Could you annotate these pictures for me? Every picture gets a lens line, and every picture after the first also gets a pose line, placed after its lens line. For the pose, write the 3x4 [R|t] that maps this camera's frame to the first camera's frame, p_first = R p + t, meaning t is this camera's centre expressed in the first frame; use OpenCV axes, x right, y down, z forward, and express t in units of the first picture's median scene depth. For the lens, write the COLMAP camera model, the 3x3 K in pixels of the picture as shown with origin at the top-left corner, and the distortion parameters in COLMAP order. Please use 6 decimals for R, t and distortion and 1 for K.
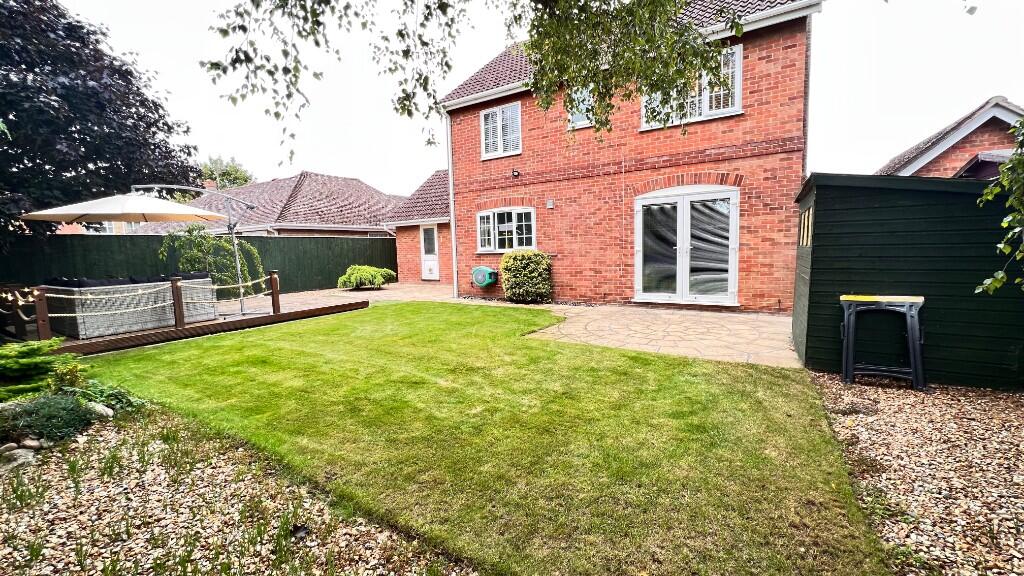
lens RADIAL K [[406.8, 0, 513.3], [0, 406.8, 291.9], [0, 0, 1]] dist [0.001286, 0.000403]
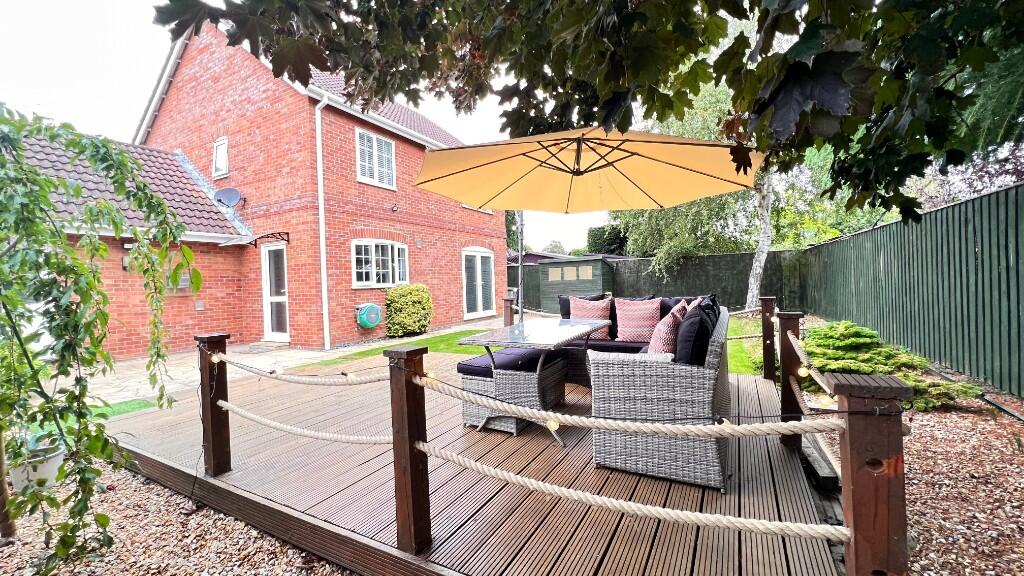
lens RADIAL K [[406.8, 0, 511.9], [0, 406.8, 286.0], [0, 0, 1]] dist [0.001286, 0.000403]
pose [[-0.054241, 0.014218, 0.998427, -0.984826], [0.127150, 0.991857, -0.007217, -0.057583], [-0.990399, 0.126559, -0.055607, 0.776400]]
